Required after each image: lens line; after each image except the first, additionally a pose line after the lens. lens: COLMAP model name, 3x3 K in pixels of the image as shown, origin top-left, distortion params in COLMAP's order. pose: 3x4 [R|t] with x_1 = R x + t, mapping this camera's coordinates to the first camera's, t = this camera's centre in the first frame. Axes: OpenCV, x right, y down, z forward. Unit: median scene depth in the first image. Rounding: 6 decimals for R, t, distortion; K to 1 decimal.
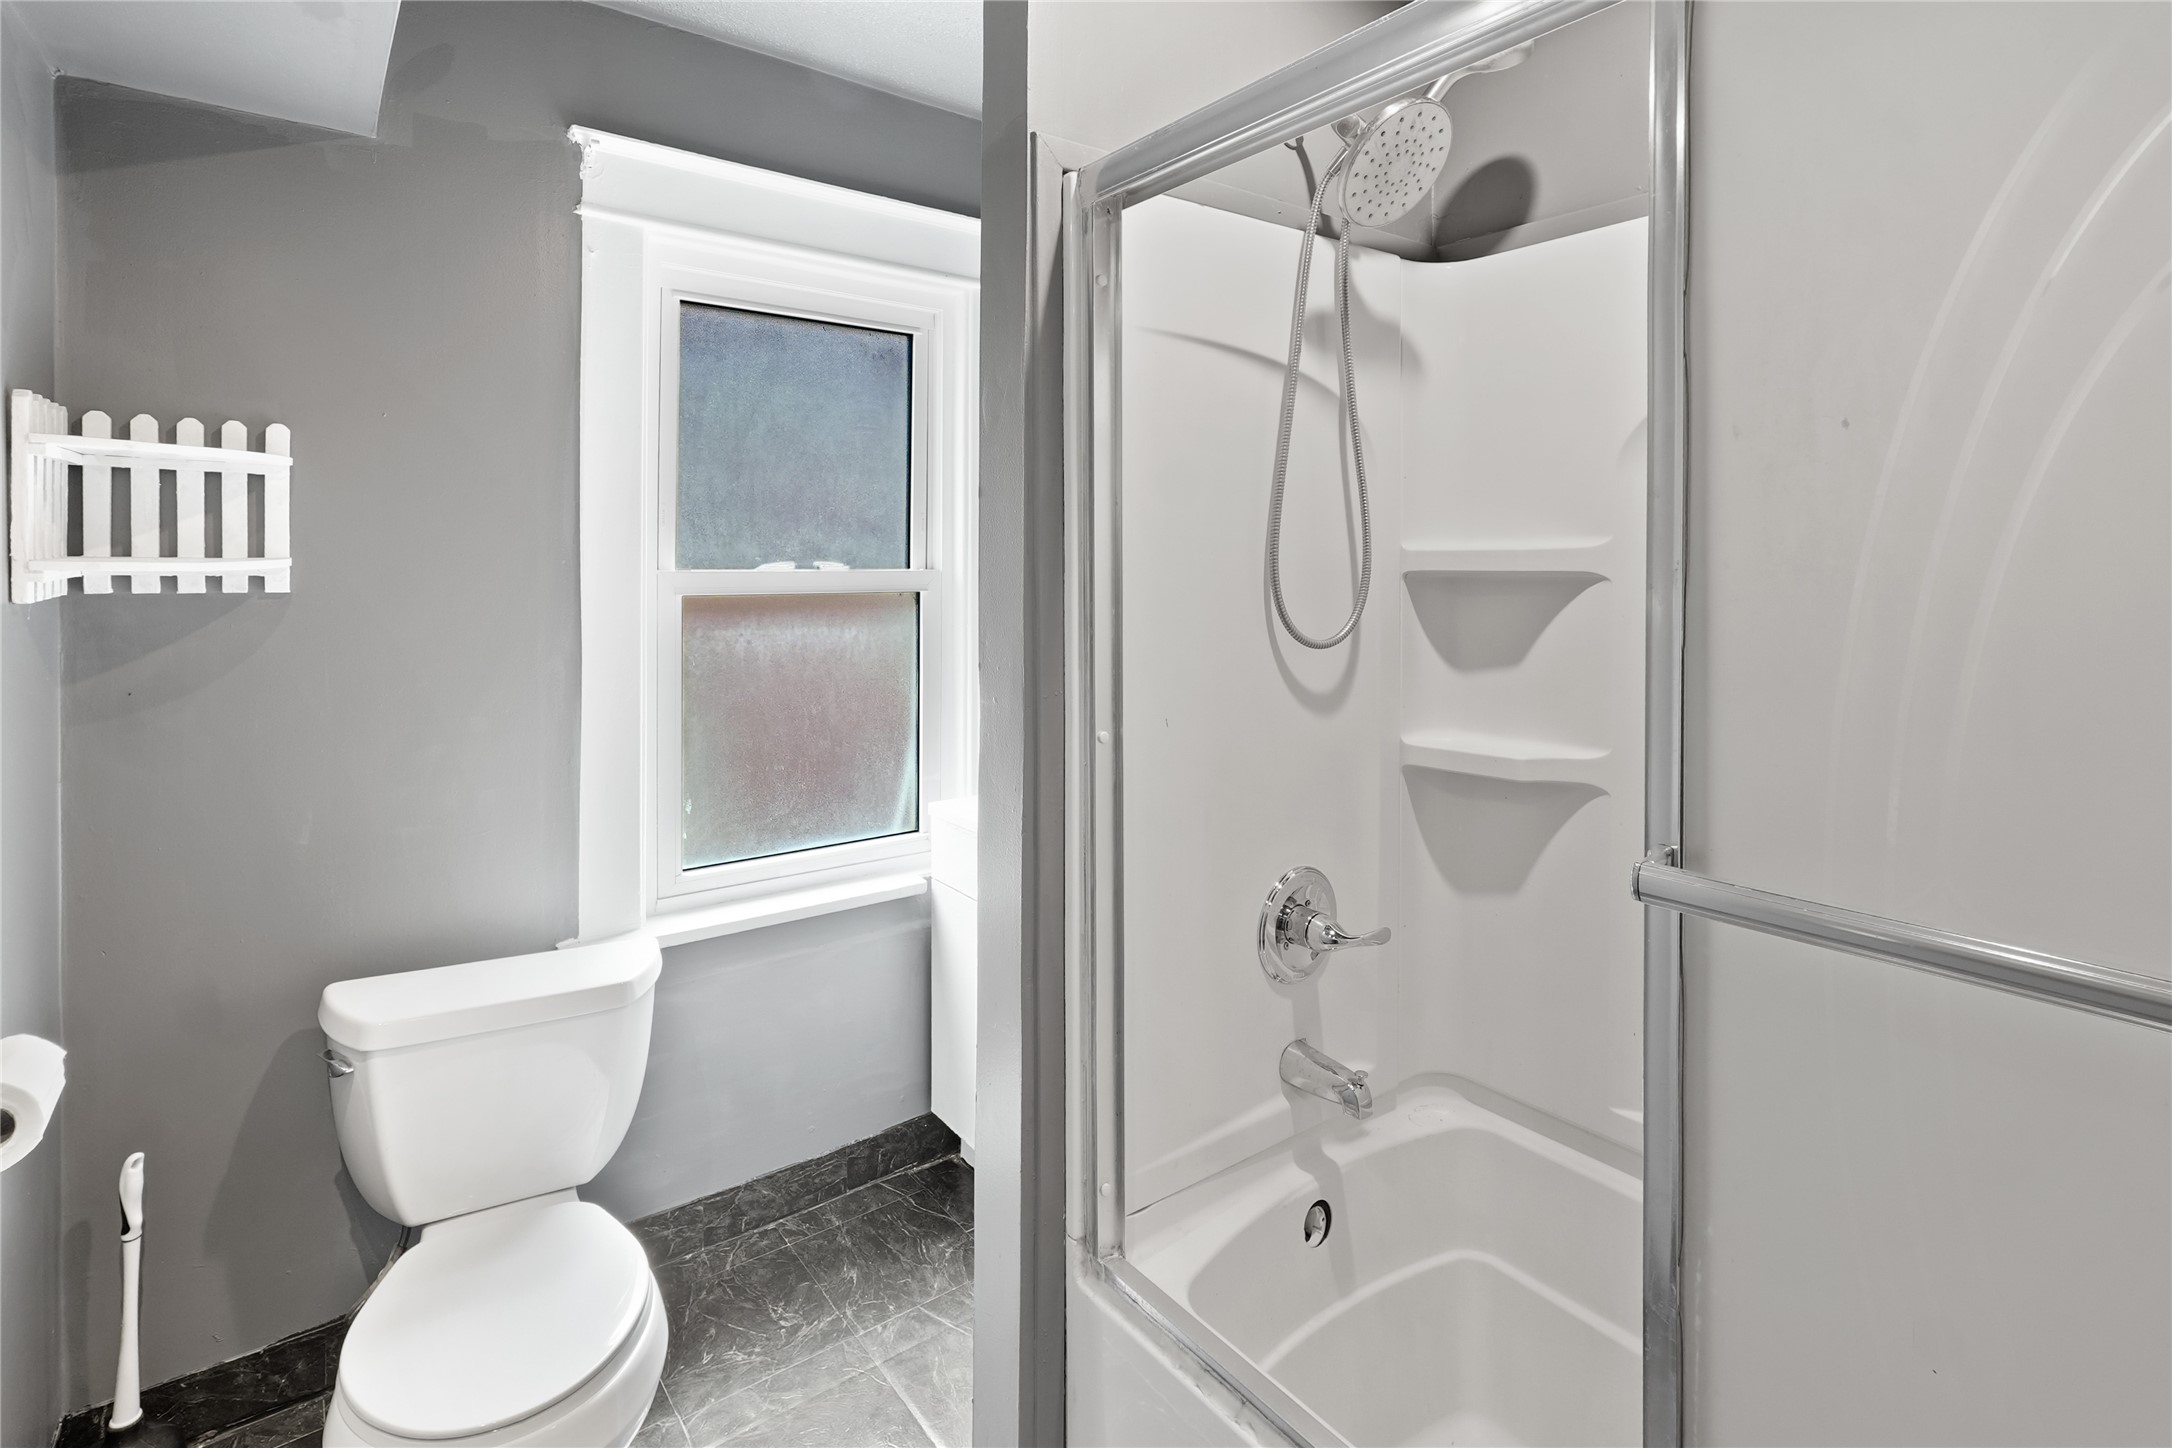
lens RADIAL K [[1049.0, 0, 1104.6], [0, 1049.0, 571.7], [0, 0, 1]] dist [-0.006330, 0.000822]
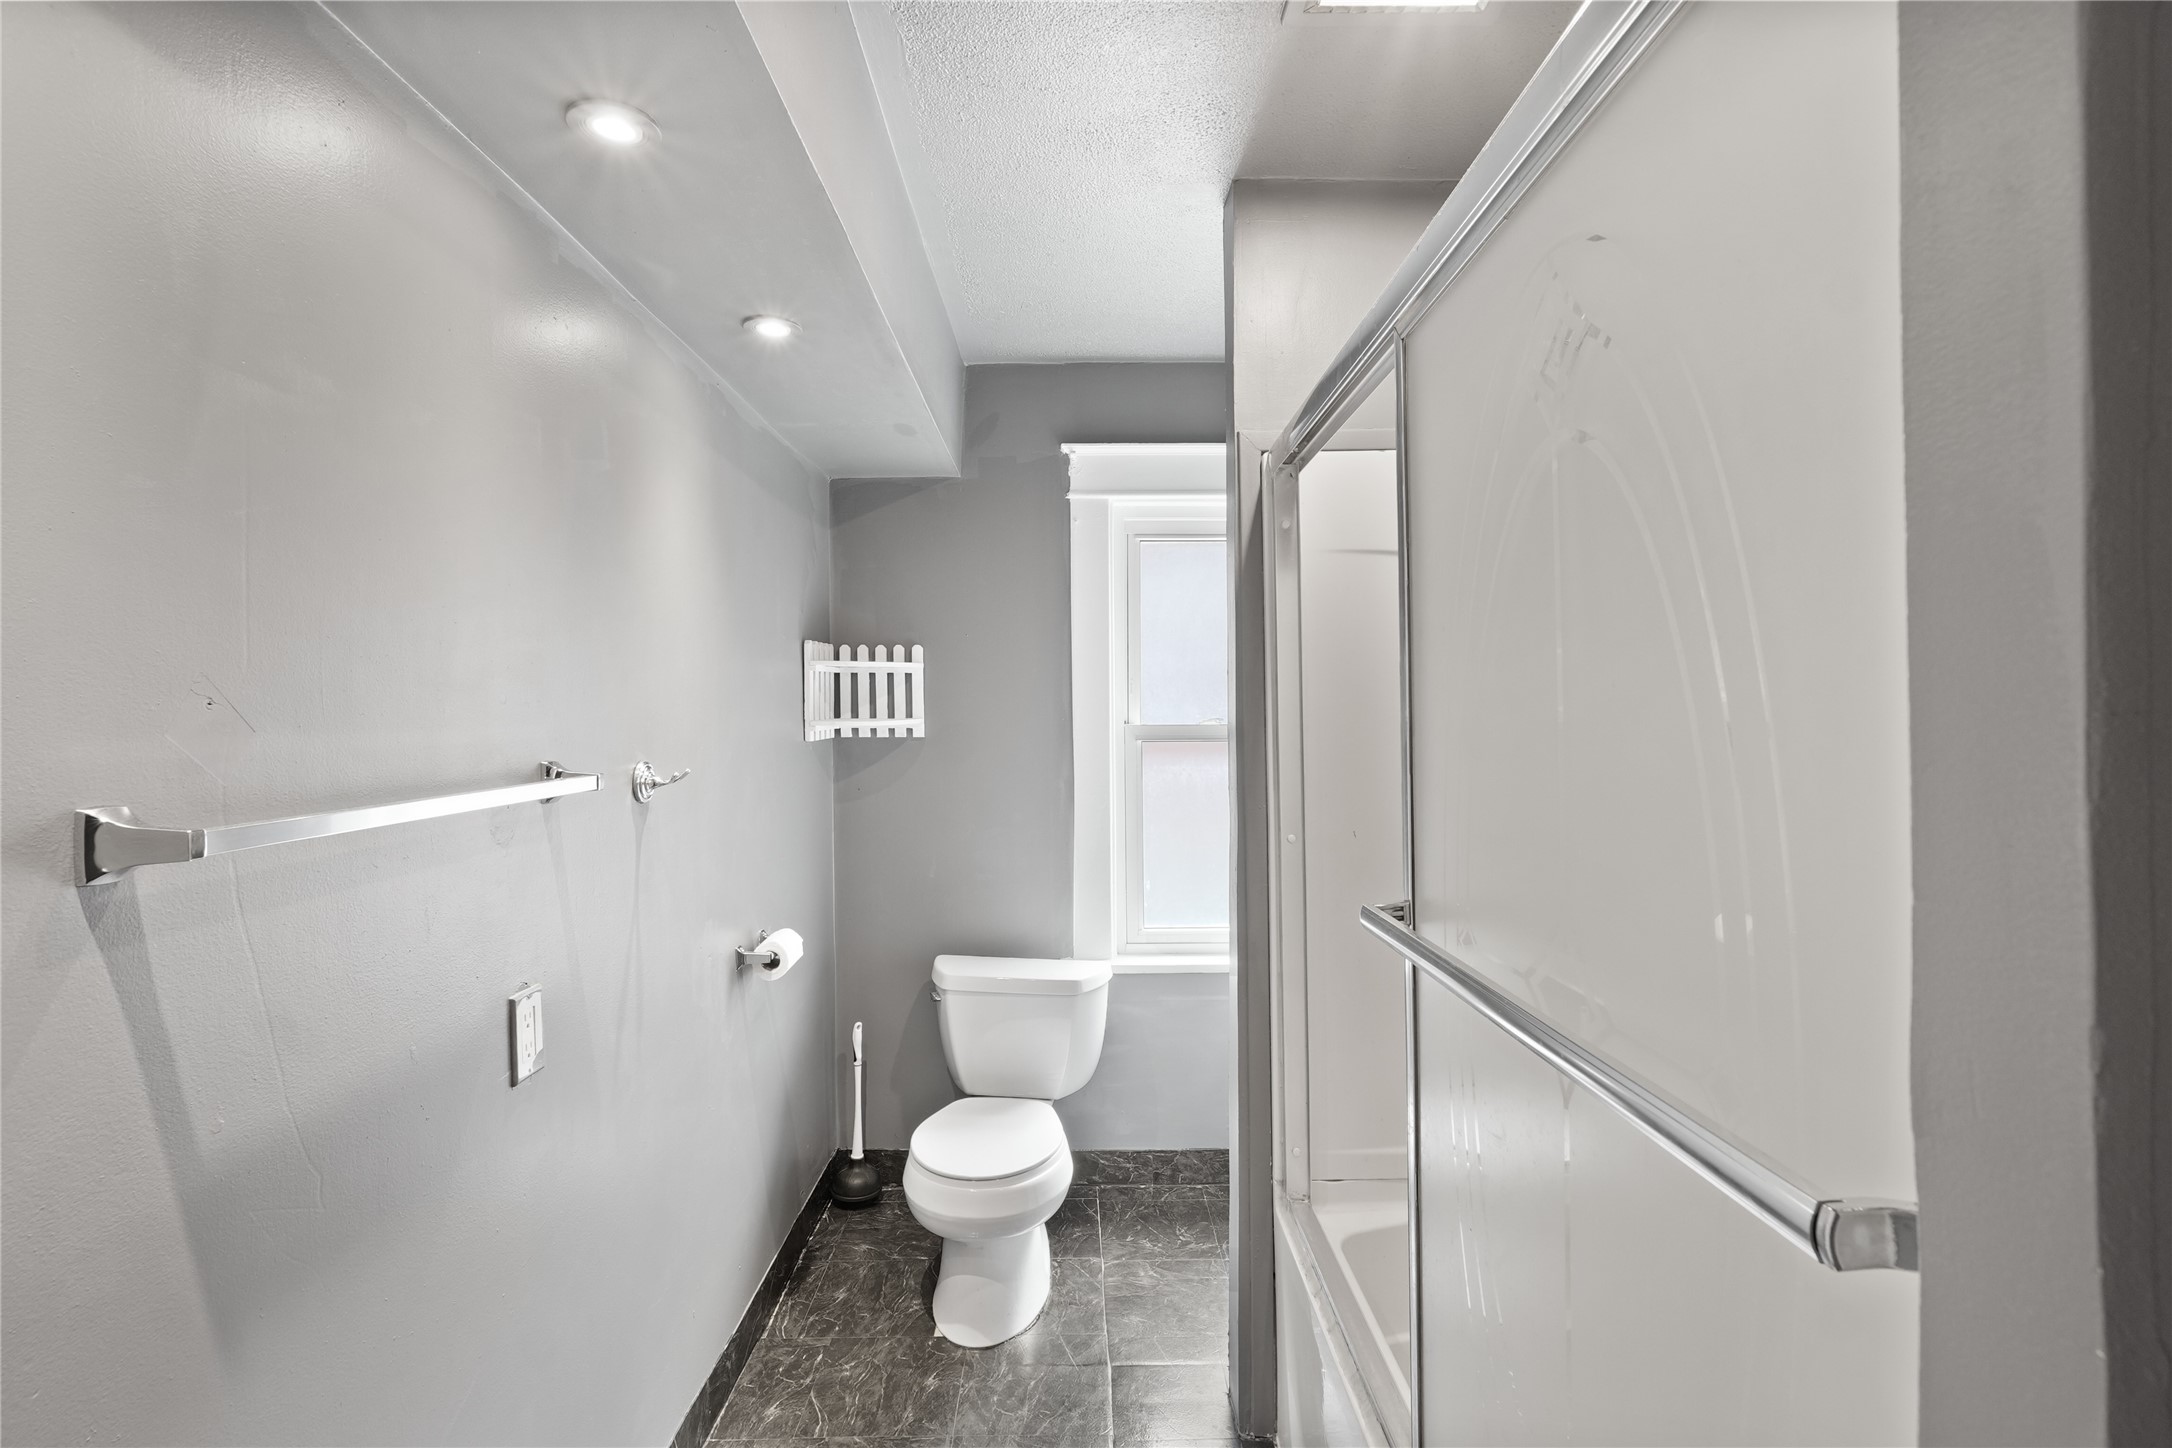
lens RADIAL K [[1001.0, 0, 1085.1], [0, 1001.0, 720.9], [0, 0, 1]] dist [-0.016271, 0.007117]
pose [[0.799614, -0.006889, -0.600475, 0.491619], [0.007107, 0.999973, -0.002007, -0.002800], [0.600473, -0.002663, 0.799641, -0.223760]]
